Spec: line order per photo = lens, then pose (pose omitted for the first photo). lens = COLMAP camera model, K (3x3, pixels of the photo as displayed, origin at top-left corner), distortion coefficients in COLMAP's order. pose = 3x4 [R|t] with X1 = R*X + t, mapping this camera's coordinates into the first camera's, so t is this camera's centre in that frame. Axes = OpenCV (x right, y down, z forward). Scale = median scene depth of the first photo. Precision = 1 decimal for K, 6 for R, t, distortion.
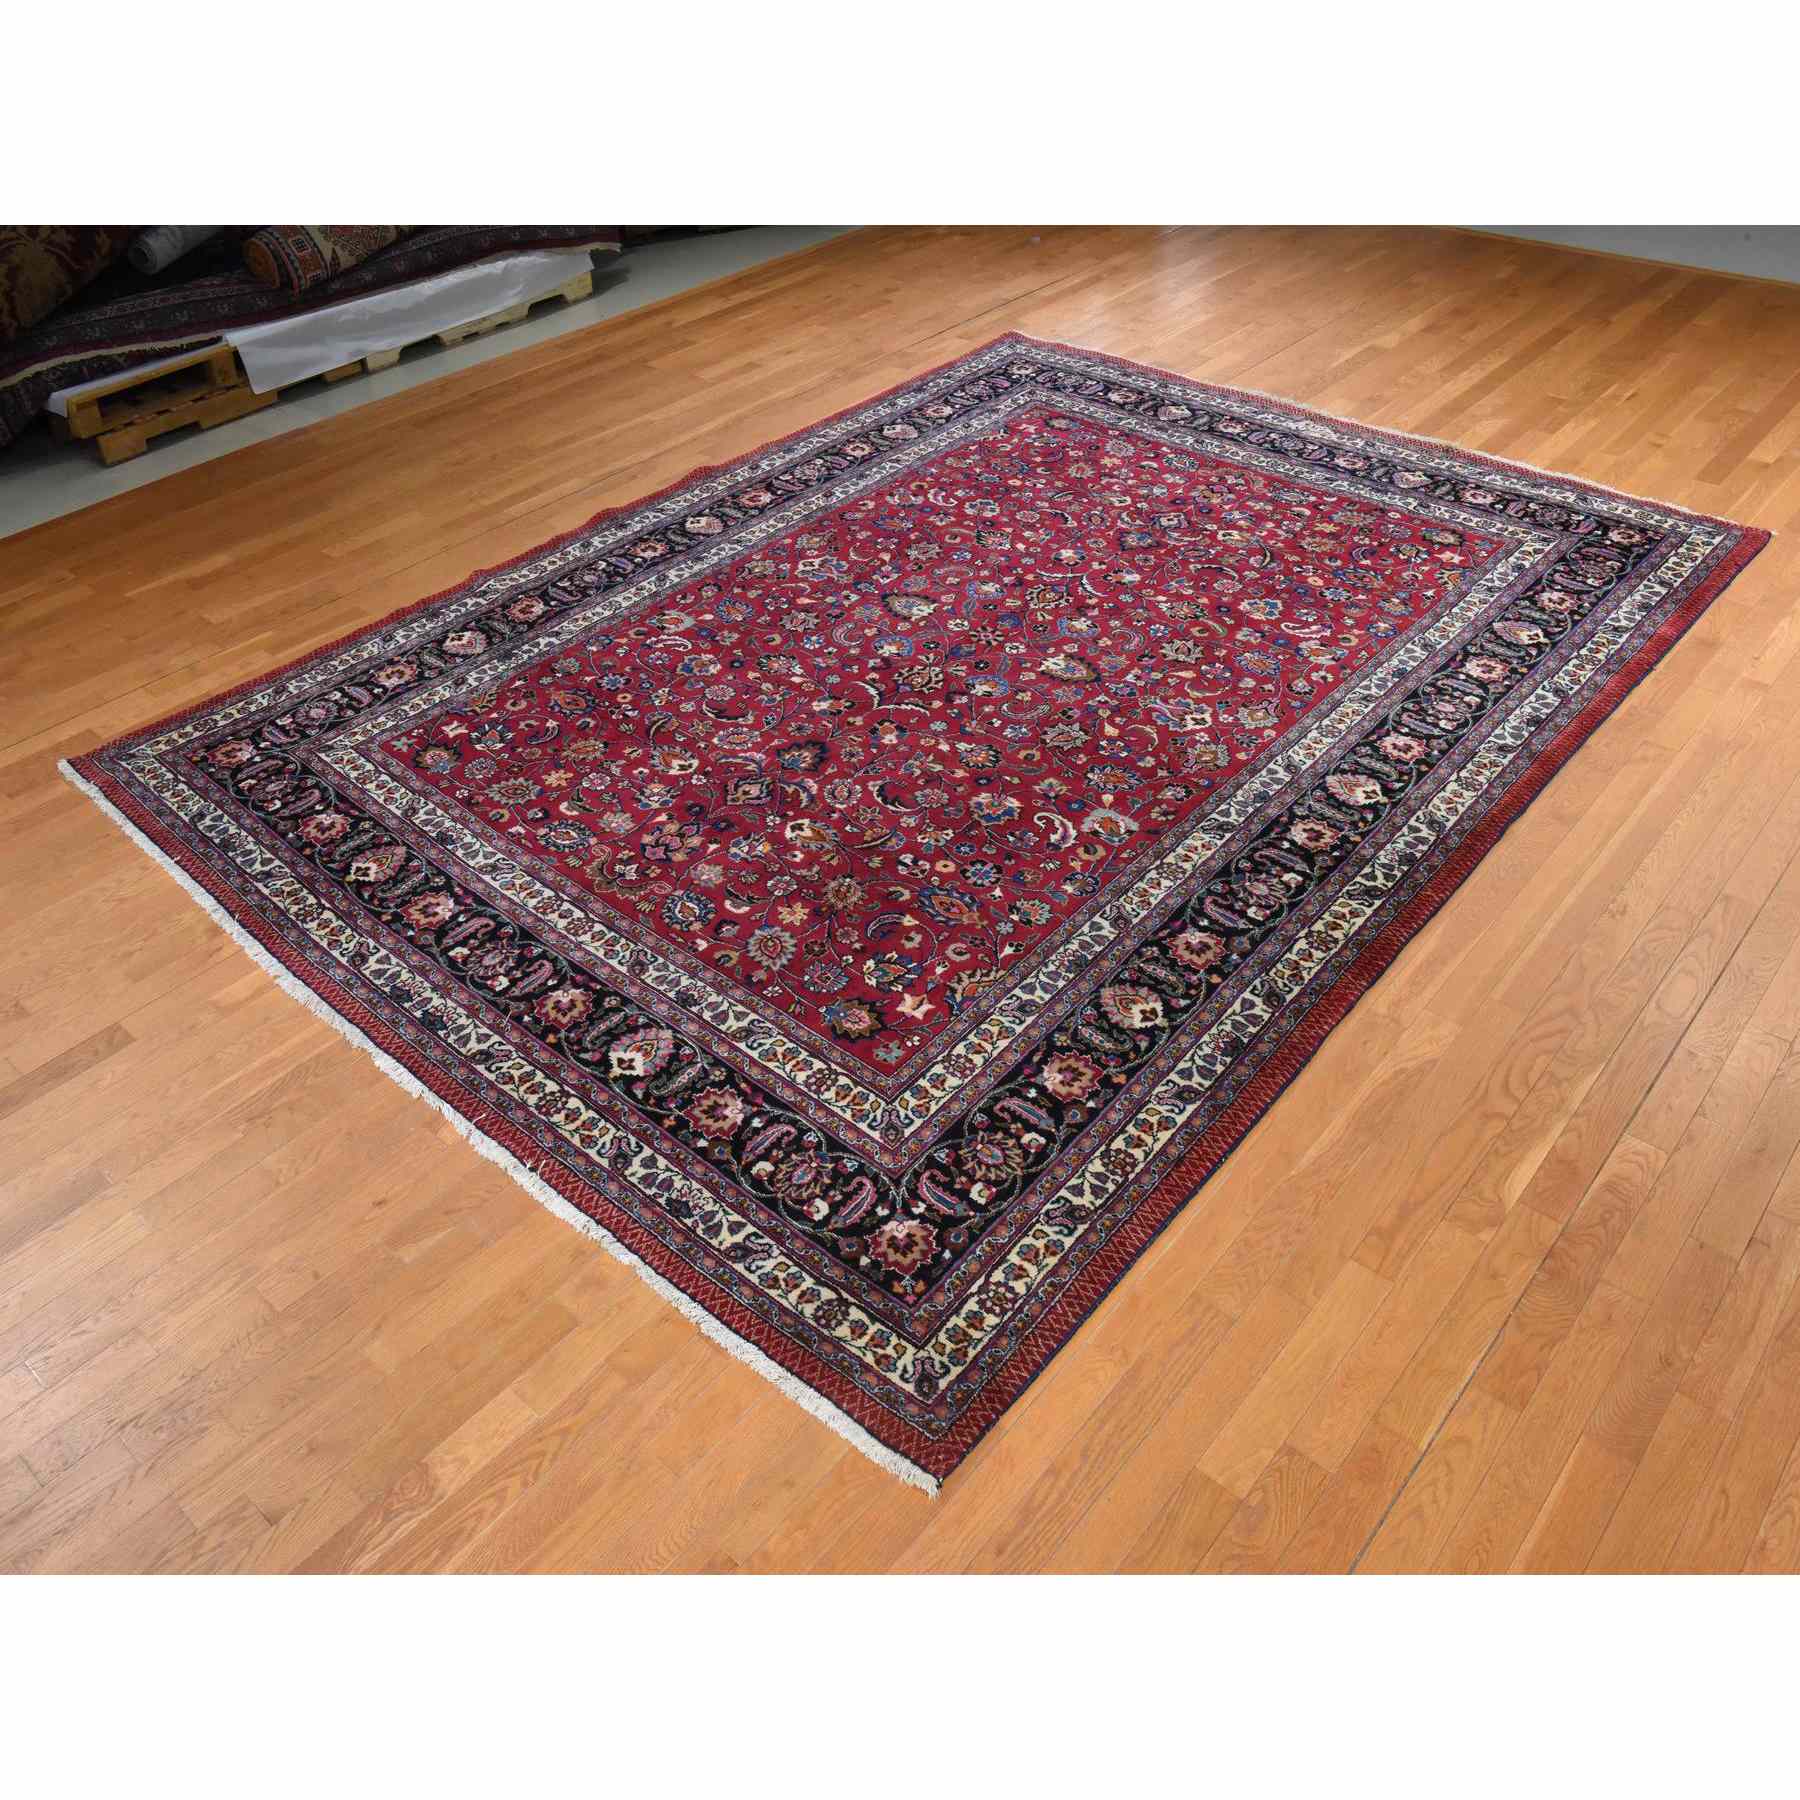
lens RADIAL K [[1418.3, 0, 900.0], [0, 1418.3, 900.0], [0, 0, 1]] dist [-0.010690, -0.001045]
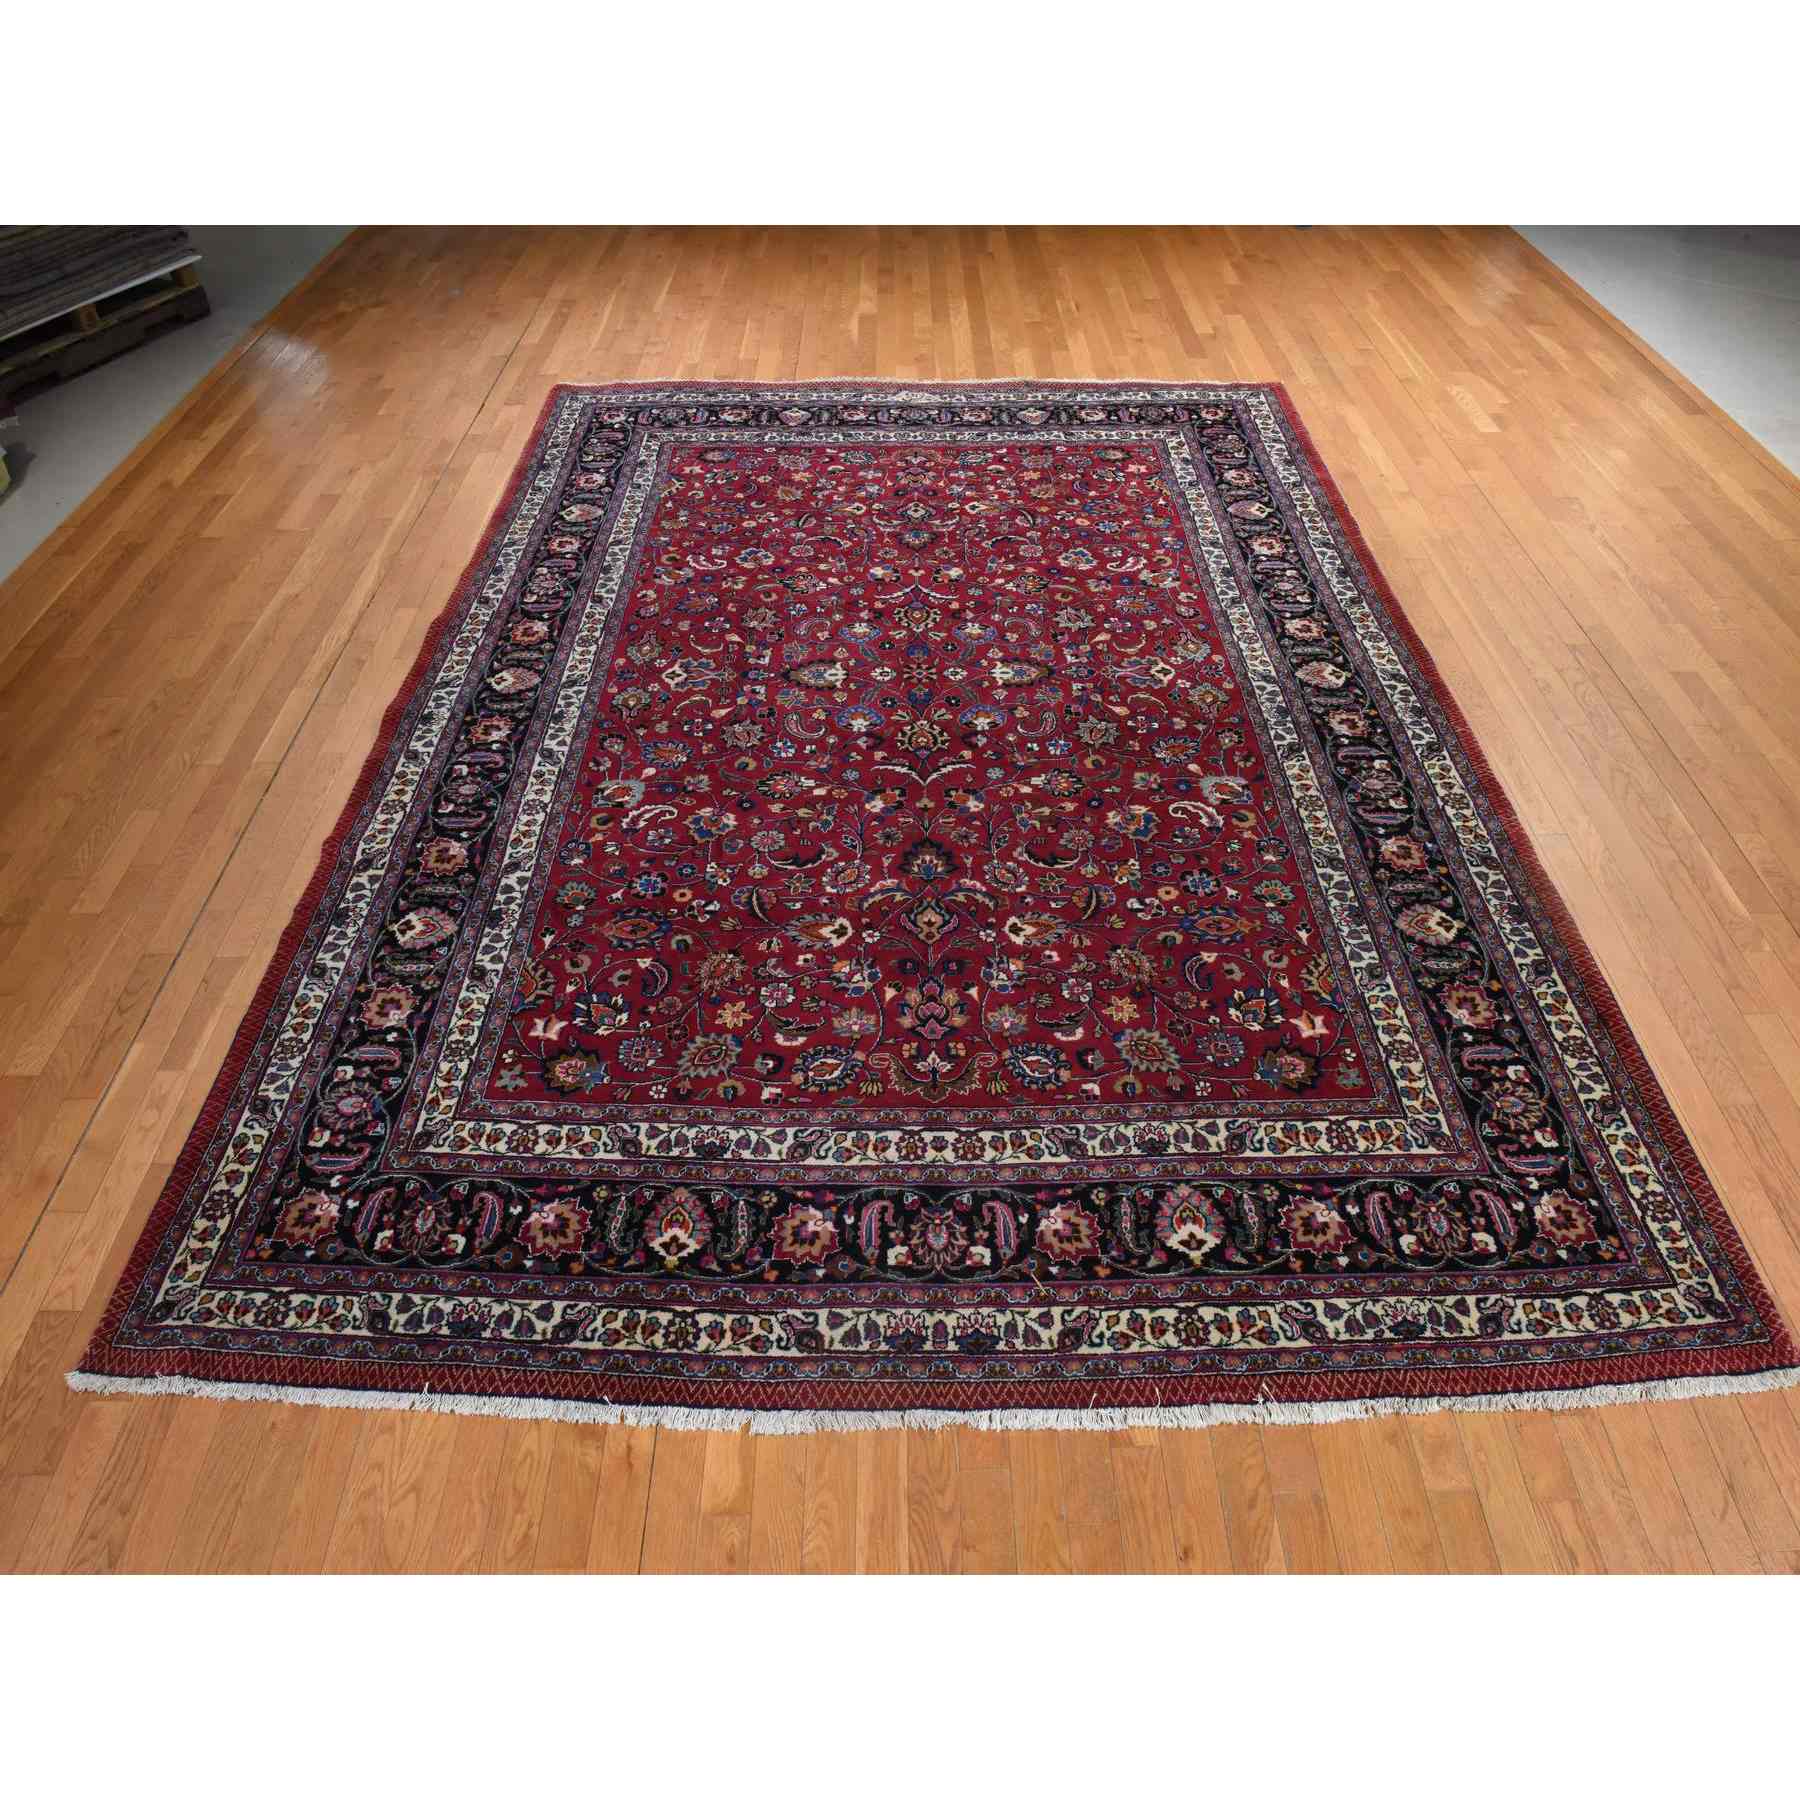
lens RADIAL K [[1181.4, 0, 900.0], [0, 1181.4, 900.0], [0, 0, 1]] dist [-0.042101, -0.006675]
pose [[0.746648, -0.459643, 0.480880, -0.430924], [0.418489, 0.886476, 0.197554, -0.221338], [-0.517092, 0.053740, 0.854241, 0.323390]]
